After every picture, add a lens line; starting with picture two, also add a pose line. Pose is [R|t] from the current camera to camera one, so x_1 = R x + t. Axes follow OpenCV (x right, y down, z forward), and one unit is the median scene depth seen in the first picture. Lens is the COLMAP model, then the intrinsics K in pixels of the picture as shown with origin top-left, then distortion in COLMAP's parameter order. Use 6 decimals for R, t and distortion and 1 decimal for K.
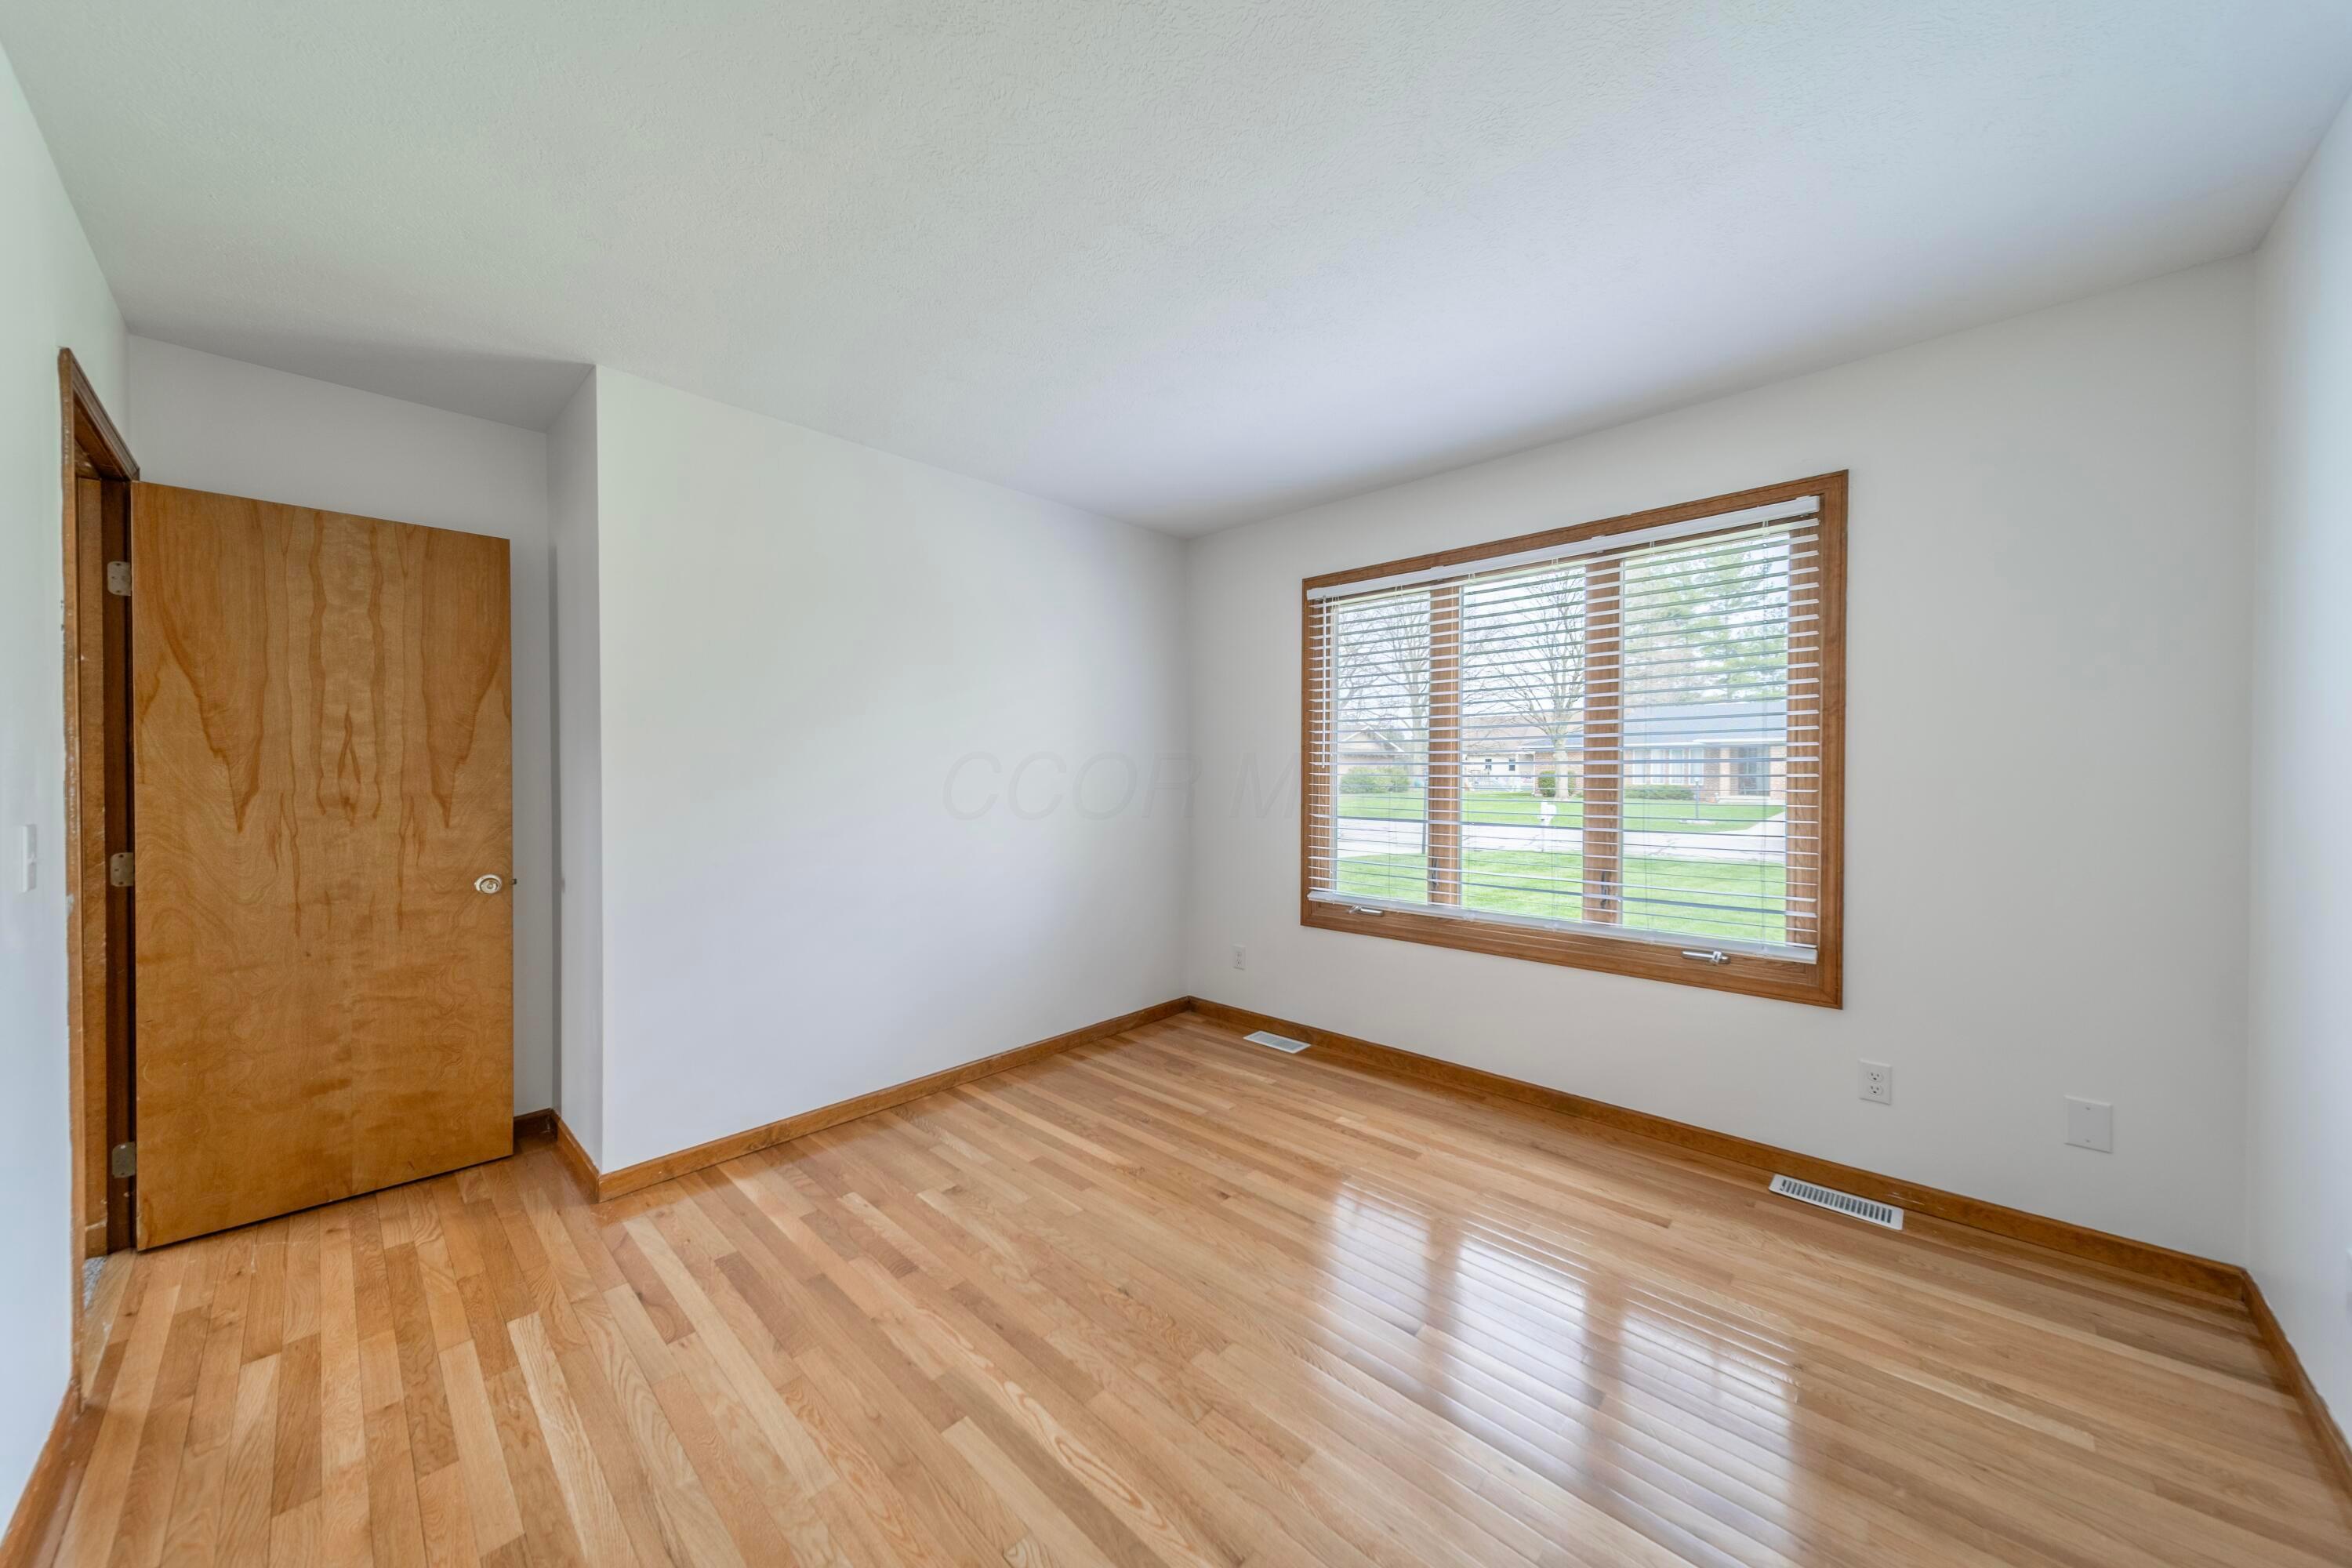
lens RADIAL K [[806.2, 0, 1193.3], [0, 806.2, 777.9], [0, 0, 1]] dist [0.001986, 0.000215]
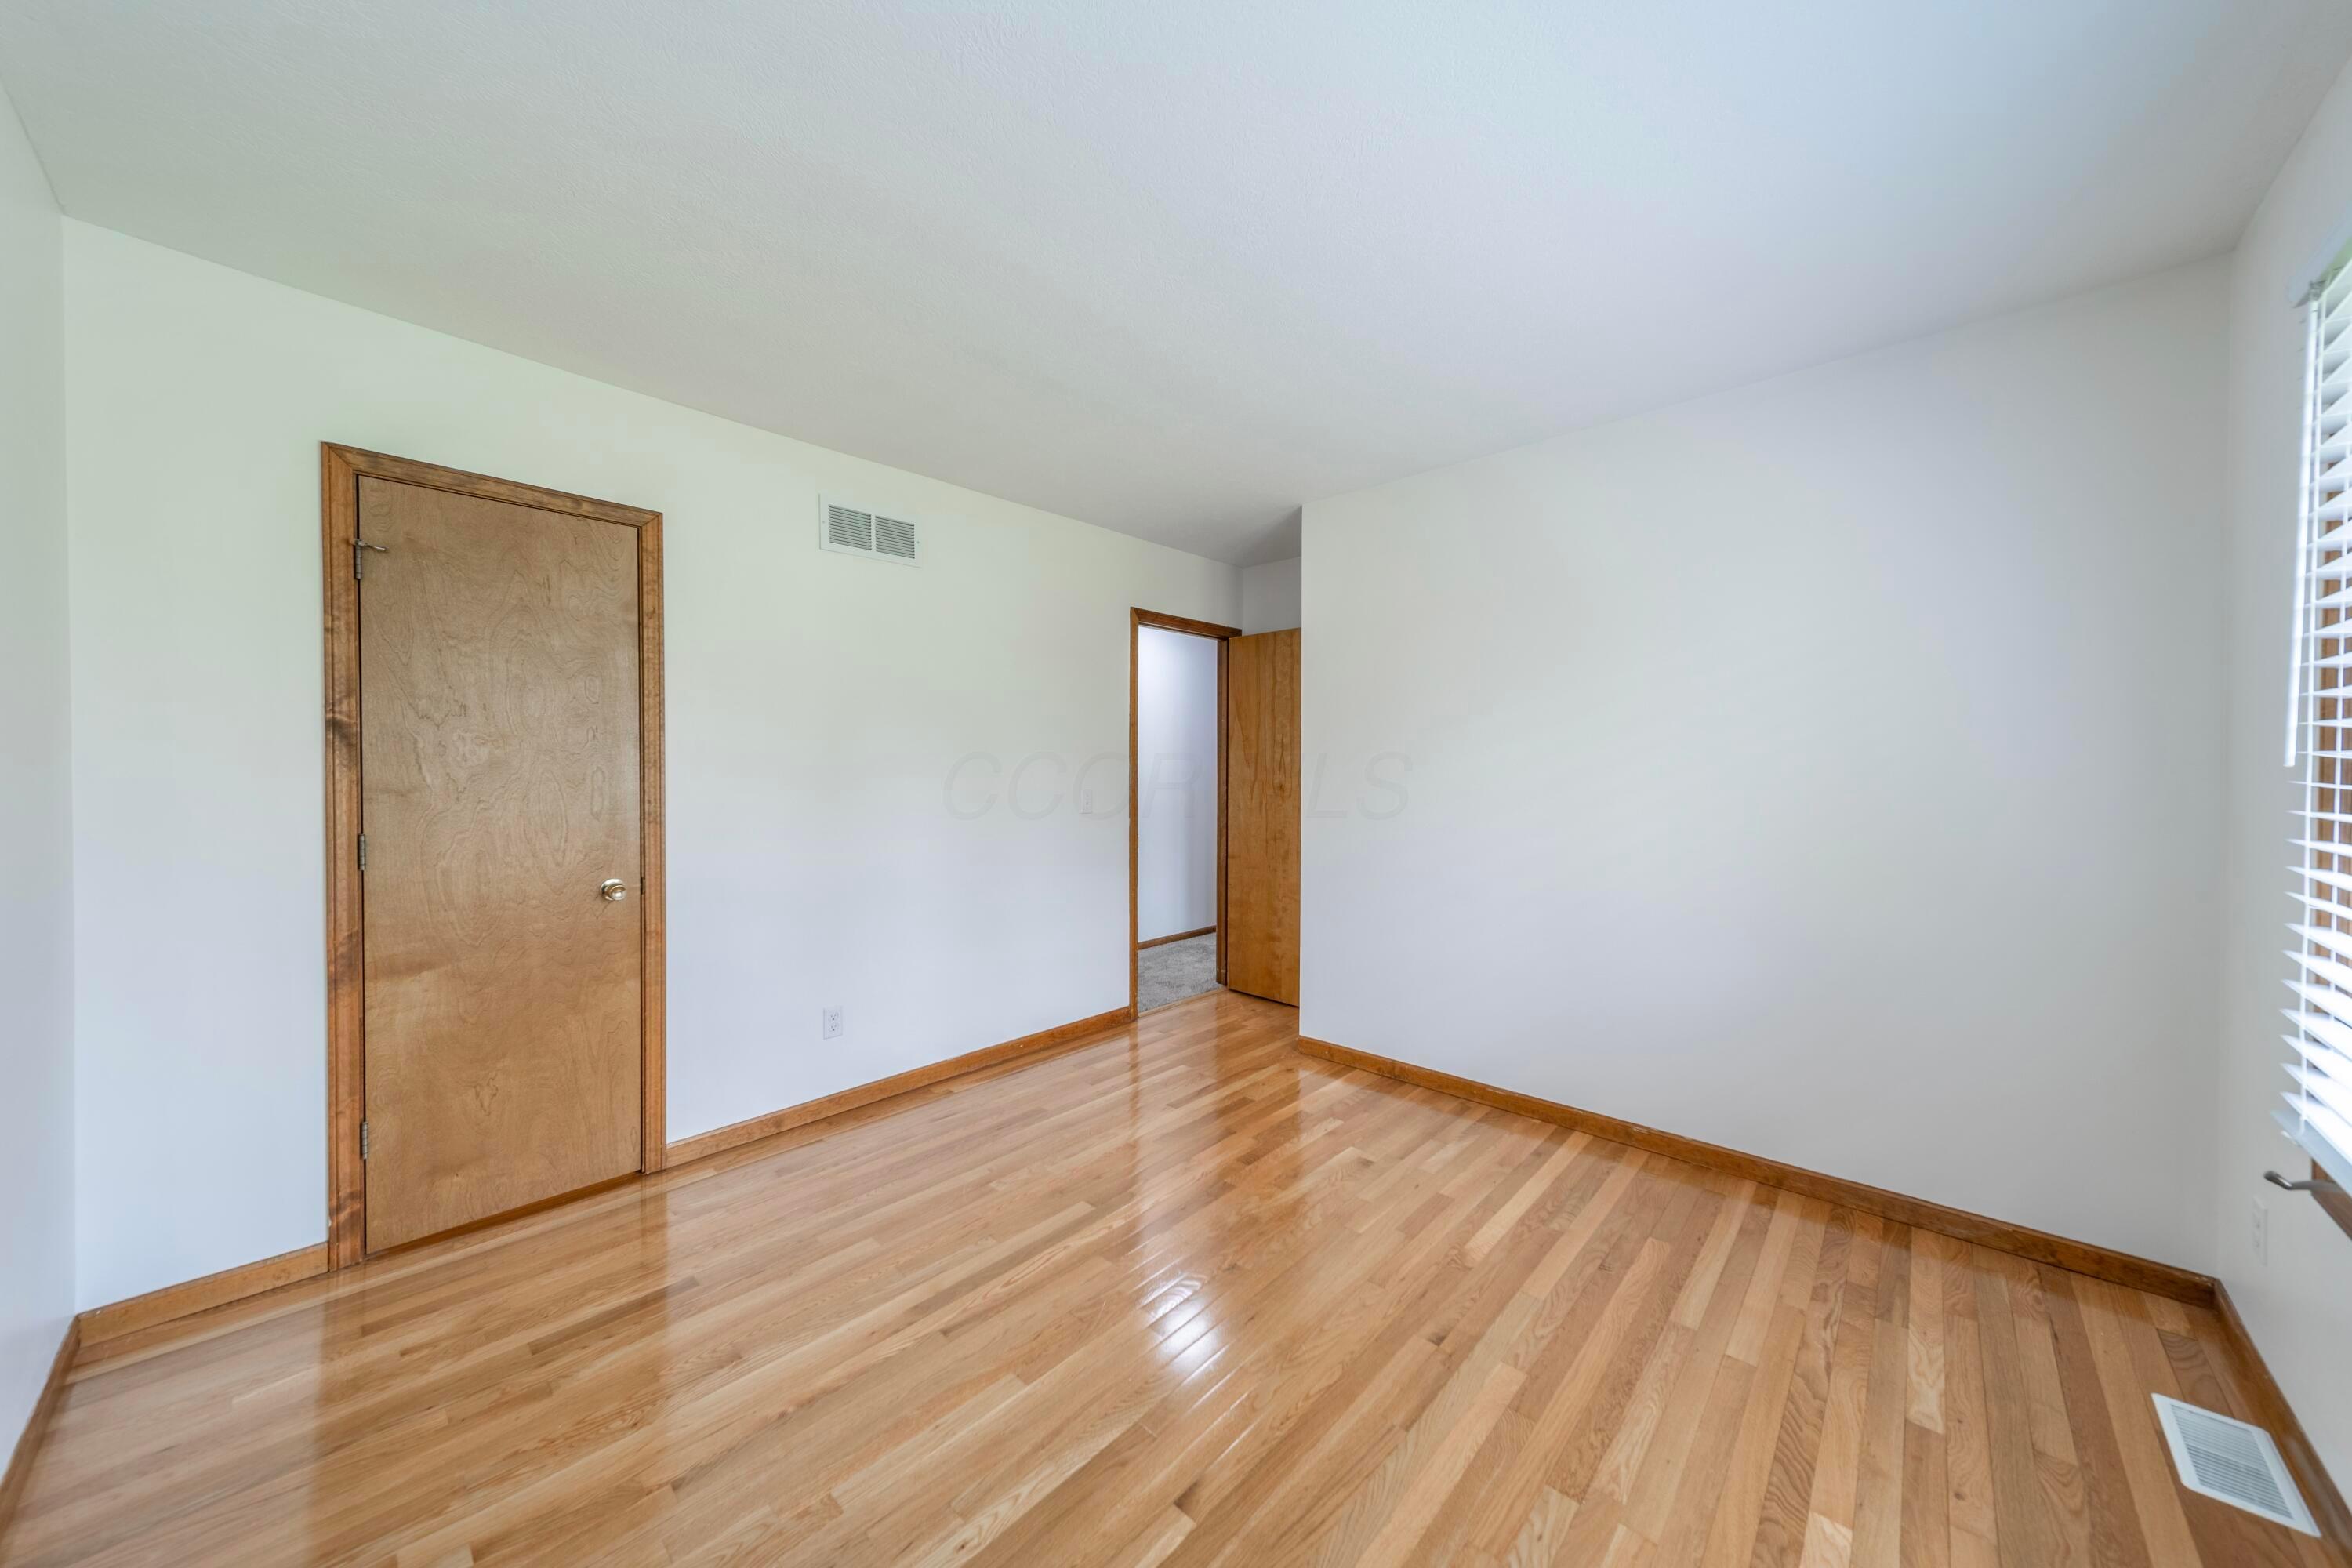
lens RADIAL K [[806.2, 0, 1165.0], [0, 806.2, 773.1], [0, 0, 1]] dist [0.001986, 0.000215]
pose [[-0.008865, 0.005729, -0.999944, 0.776956], [-0.008661, 0.999946, 0.005806, -0.010392], [0.999923, 0.008712, -0.008815, 0.738145]]
